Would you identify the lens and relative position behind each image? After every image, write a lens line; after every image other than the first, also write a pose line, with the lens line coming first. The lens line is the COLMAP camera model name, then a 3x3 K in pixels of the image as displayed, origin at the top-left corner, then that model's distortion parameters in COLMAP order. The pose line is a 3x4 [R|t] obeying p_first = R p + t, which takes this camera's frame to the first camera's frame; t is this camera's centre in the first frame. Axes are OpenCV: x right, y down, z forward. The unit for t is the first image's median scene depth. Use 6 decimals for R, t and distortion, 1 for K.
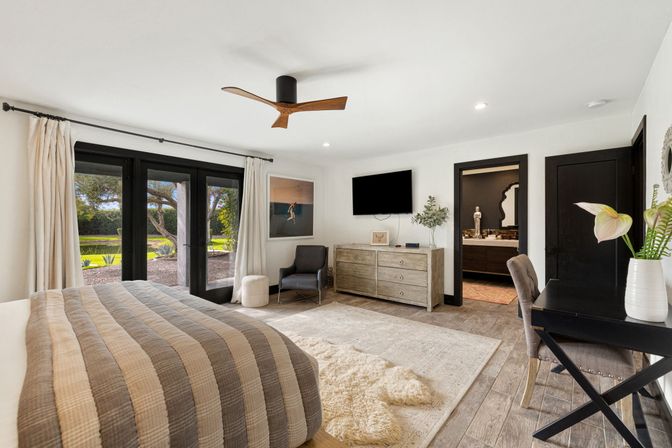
lens RADIAL K [[287.1, 0, 339.0], [0, 287.1, 224.8], [0, 0, 1]] dist [0.001708, -0.000019]
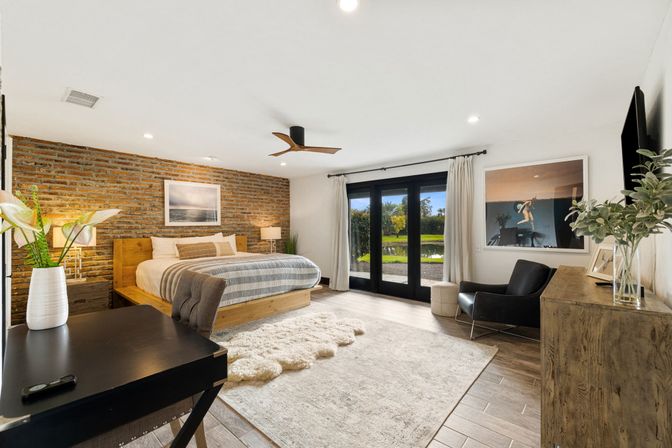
lens RADIAL K [[287.1, 0, 337.5], [0, 287.1, 222.4], [0, 0, 1]] dist [0.001708, -0.000019]
pose [[-0.007795, -0.009706, -0.999923, 0.653584], [-0.006017, 0.999935, -0.009659, -0.010983], [0.999952, 0.005941, -0.007852, 0.635325]]
